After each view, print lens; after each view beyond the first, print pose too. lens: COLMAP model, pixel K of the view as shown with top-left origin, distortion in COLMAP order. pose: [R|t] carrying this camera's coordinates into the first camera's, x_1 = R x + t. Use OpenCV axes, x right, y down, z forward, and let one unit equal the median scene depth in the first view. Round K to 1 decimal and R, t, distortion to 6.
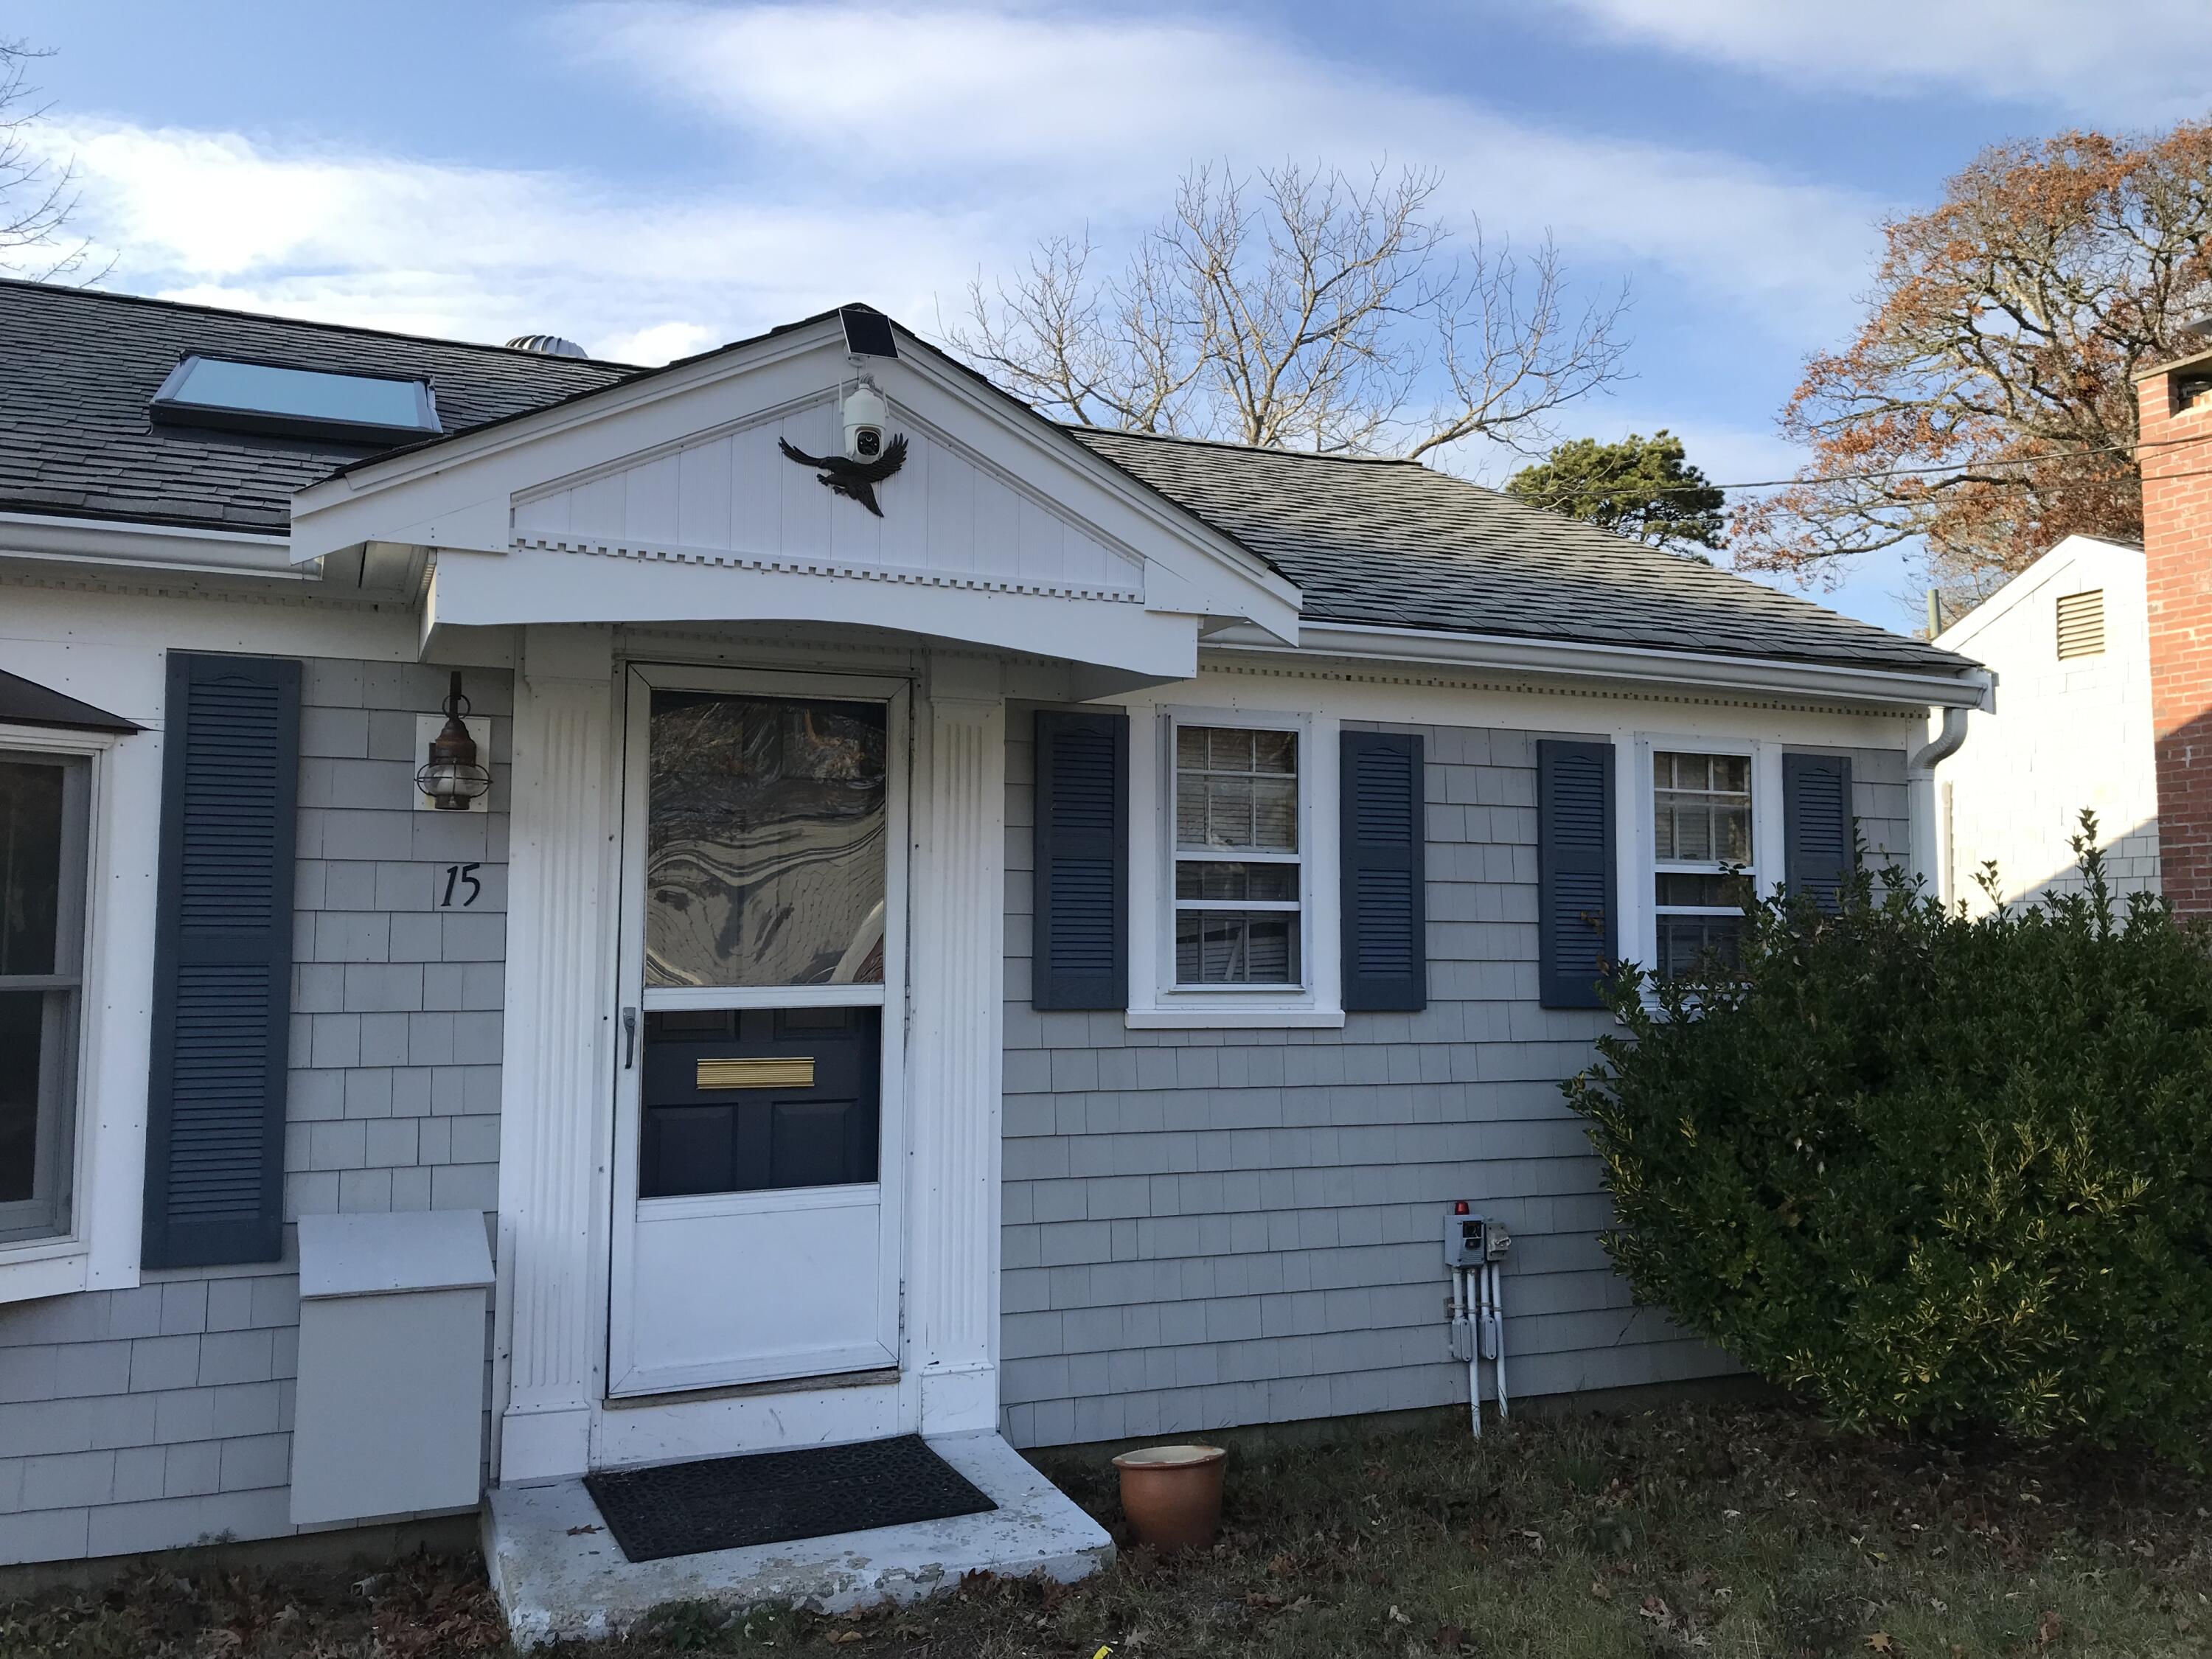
lens RADIAL K [[1810.5, 0, 1113.6], [0, 1810.5, 809.7], [0, 0, 1]] dist [0.056932, -0.063208]
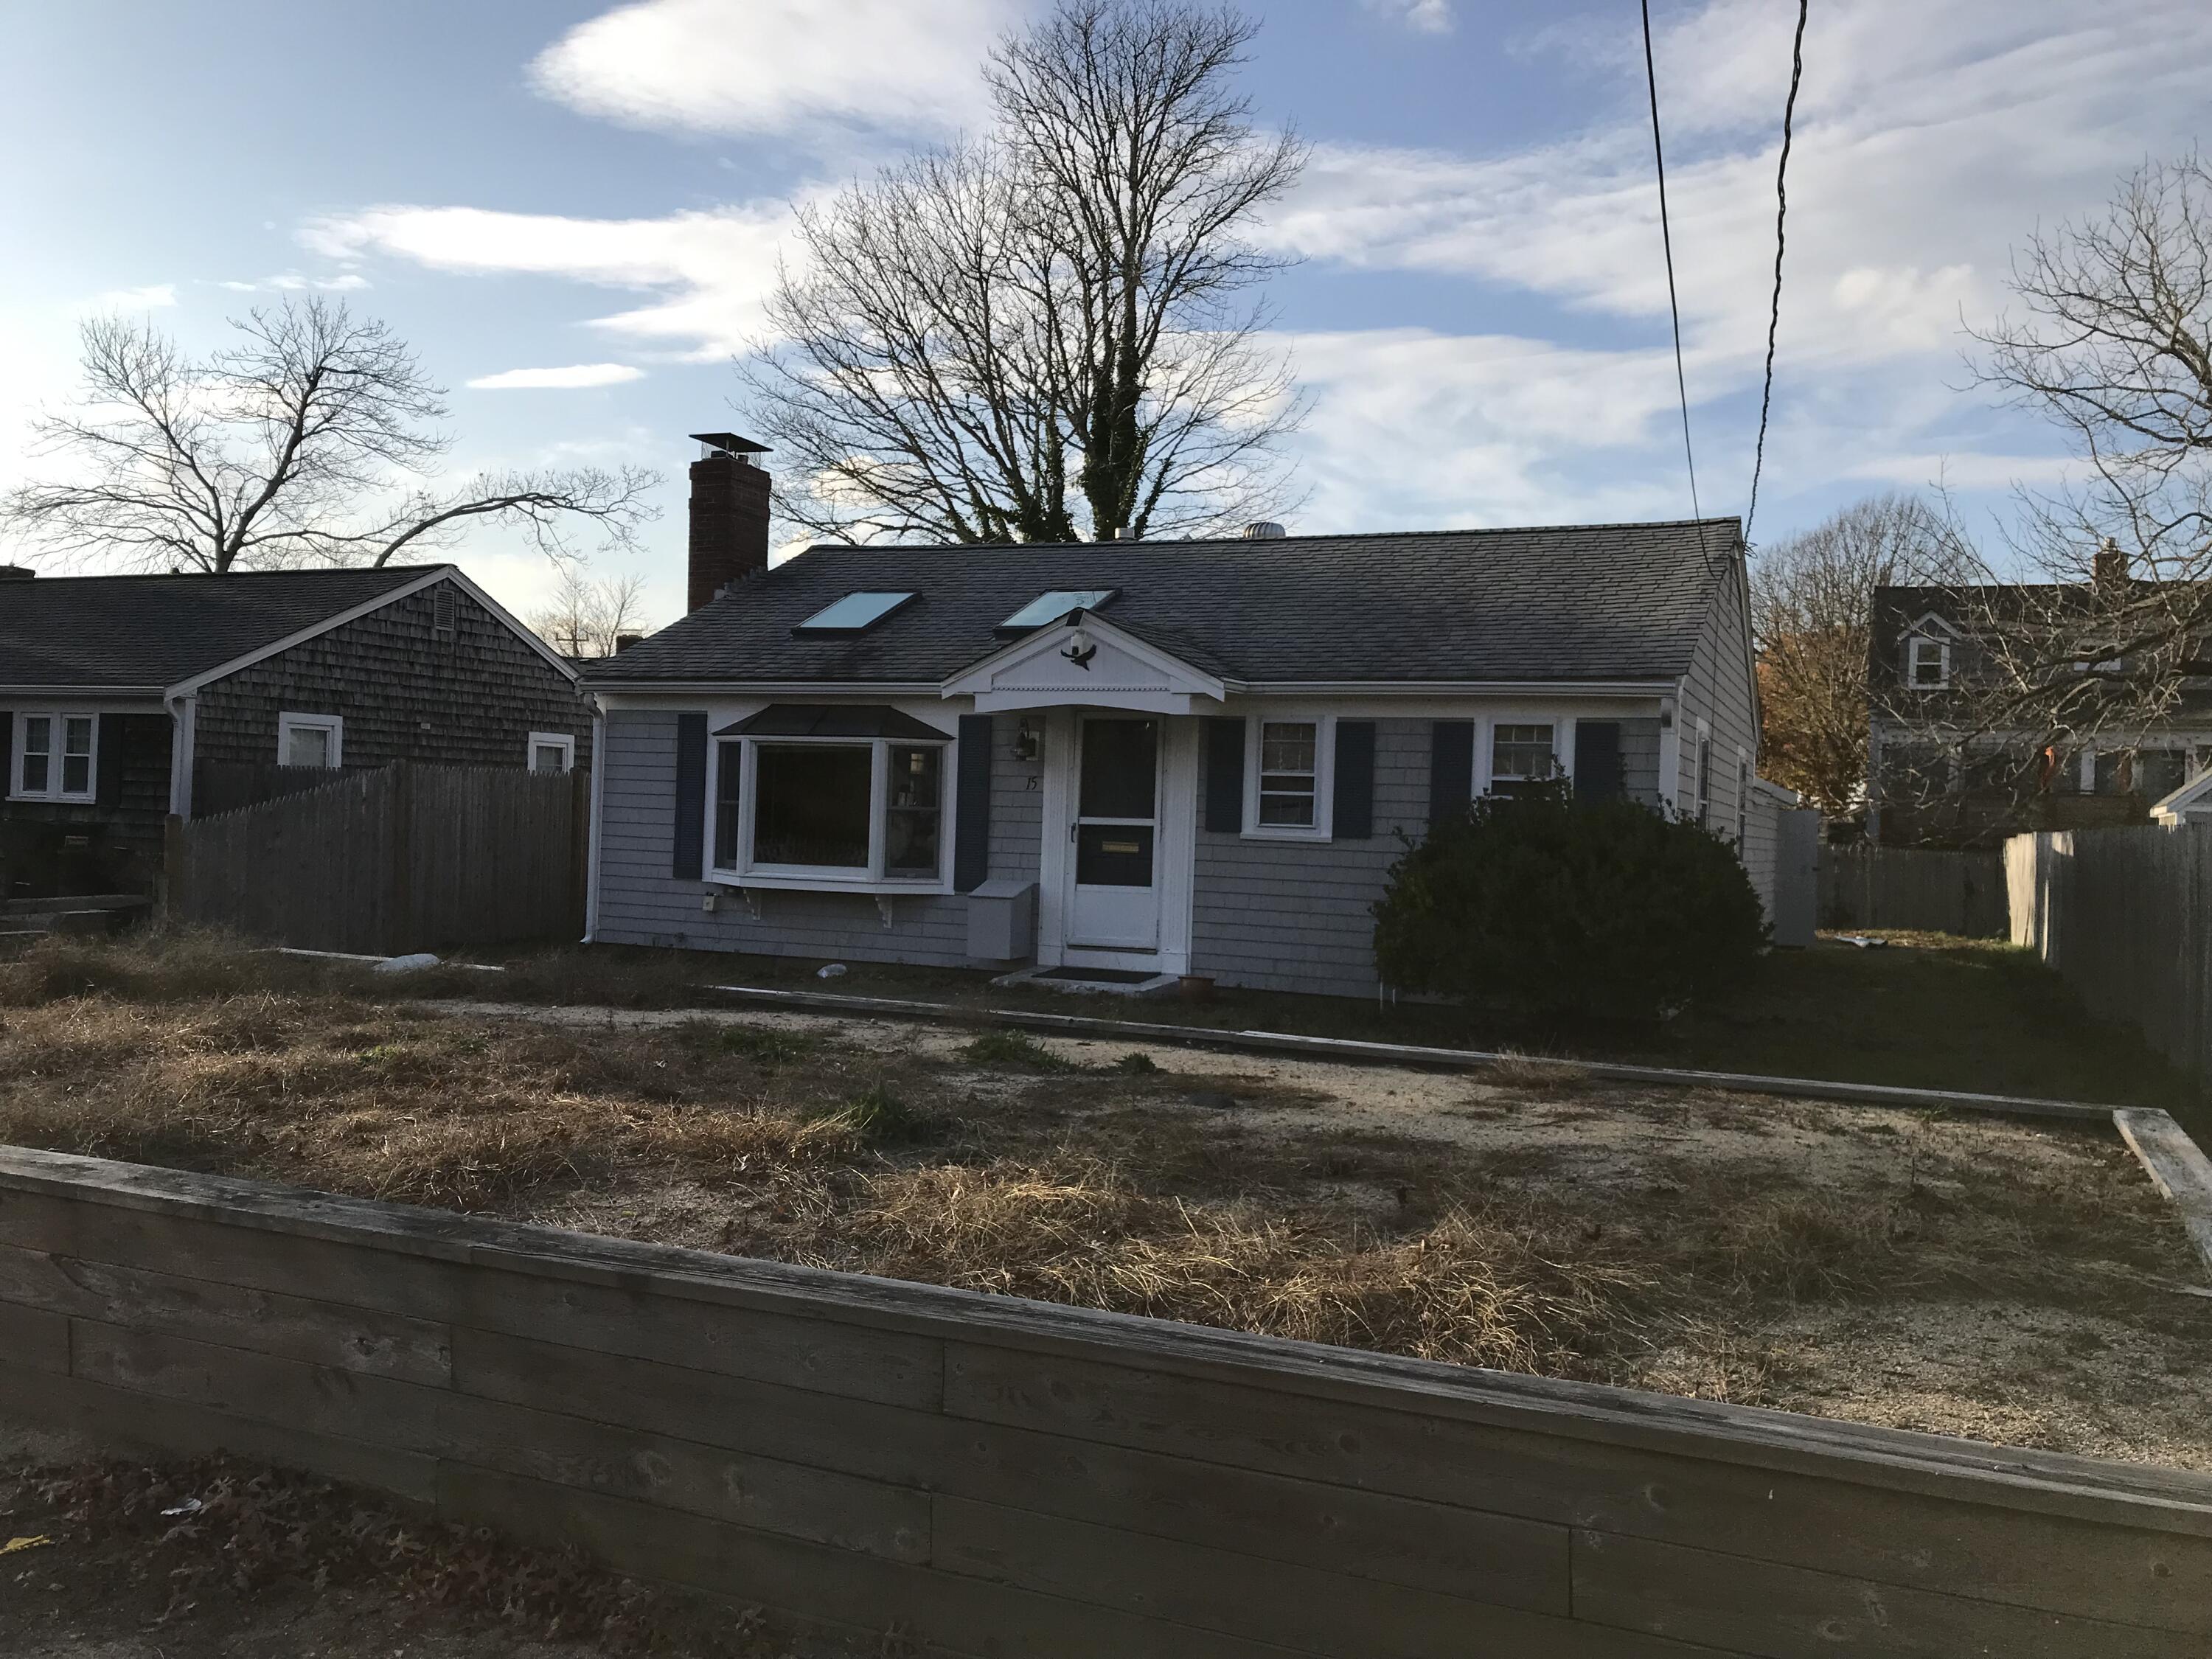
lens RADIAL K [[1810.5, 0, 1111.1], [0, 1810.5, 813.7], [0, 0, 1]] dist [0.056932, -0.063208]
pose [[0.690859, 0.018788, -0.722745, 1.992554], [0.025473, 0.998409, 0.050304, -0.060496], [0.722541, -0.053163, 0.689281, -1.075550]]
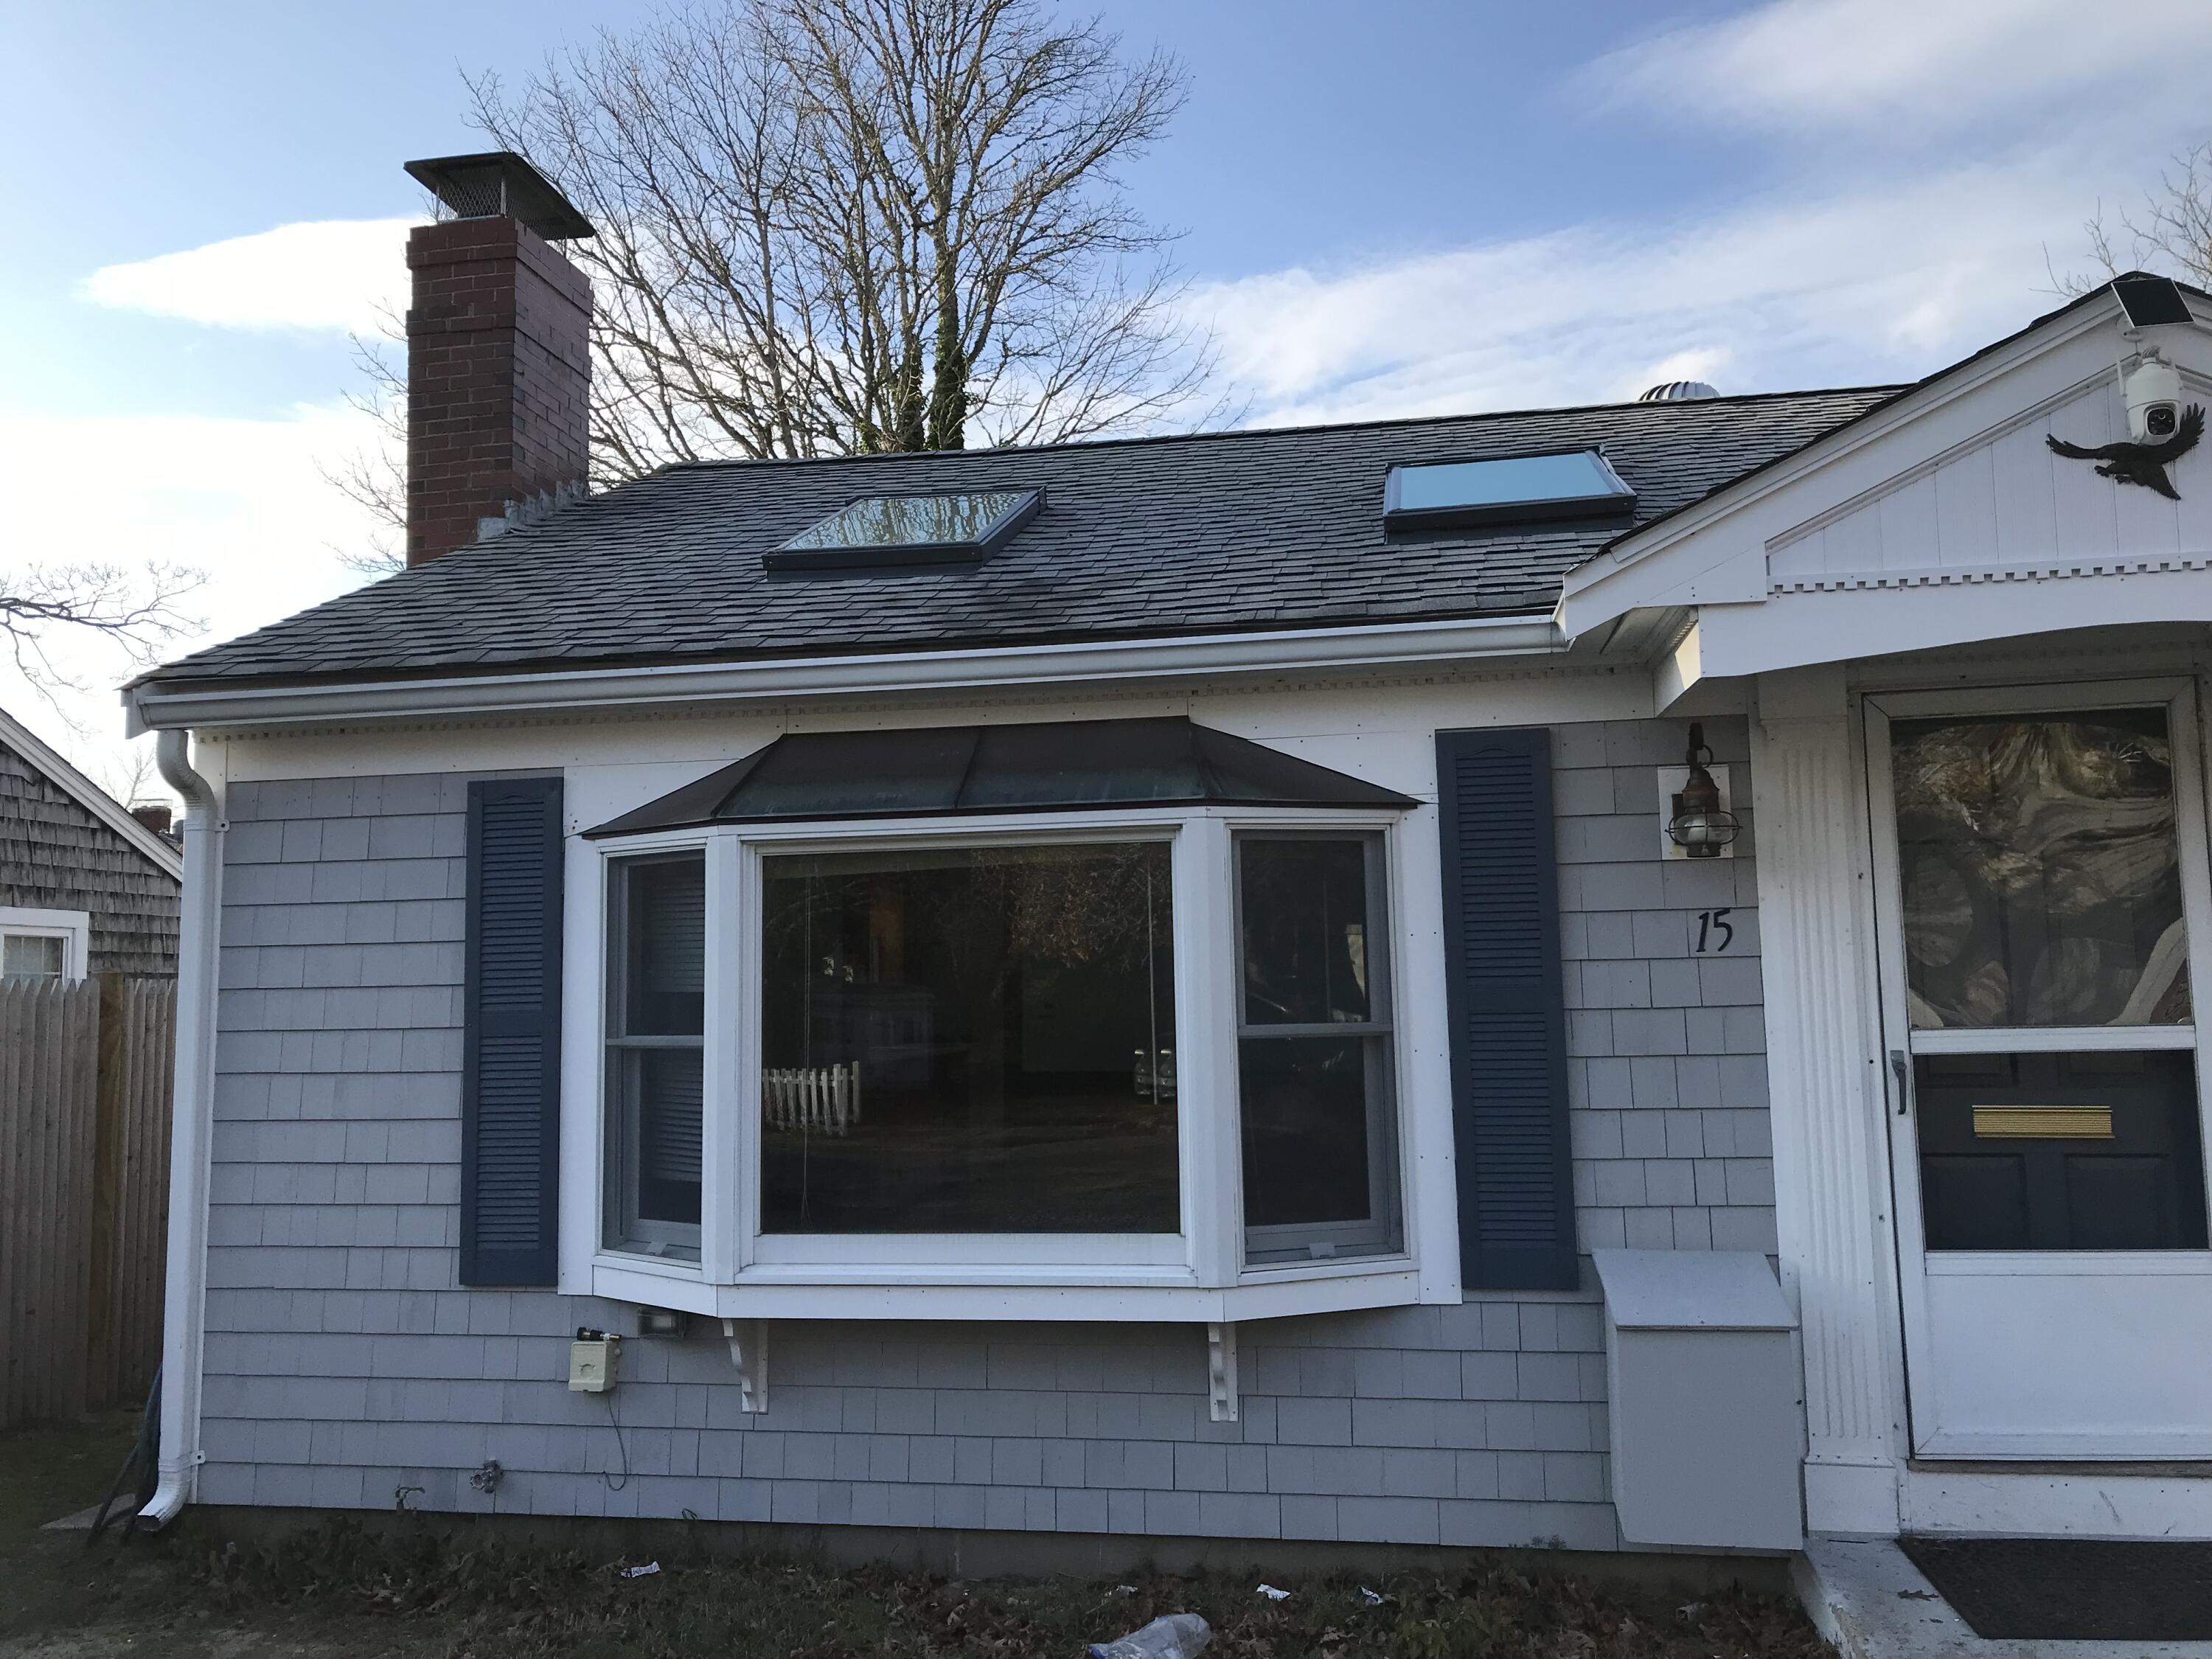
lens RADIAL K [[1810.5, 0, 1095.9], [0, 1810.5, 814.9], [0, 0, 1]] dist [0.056932, -0.063208]
pose [[0.833472, -0.075973, -0.547314, -0.079937], [0.065441, 0.997104, -0.038753, -0.006167], [0.548673, -0.003518, 0.836029, -0.040567]]
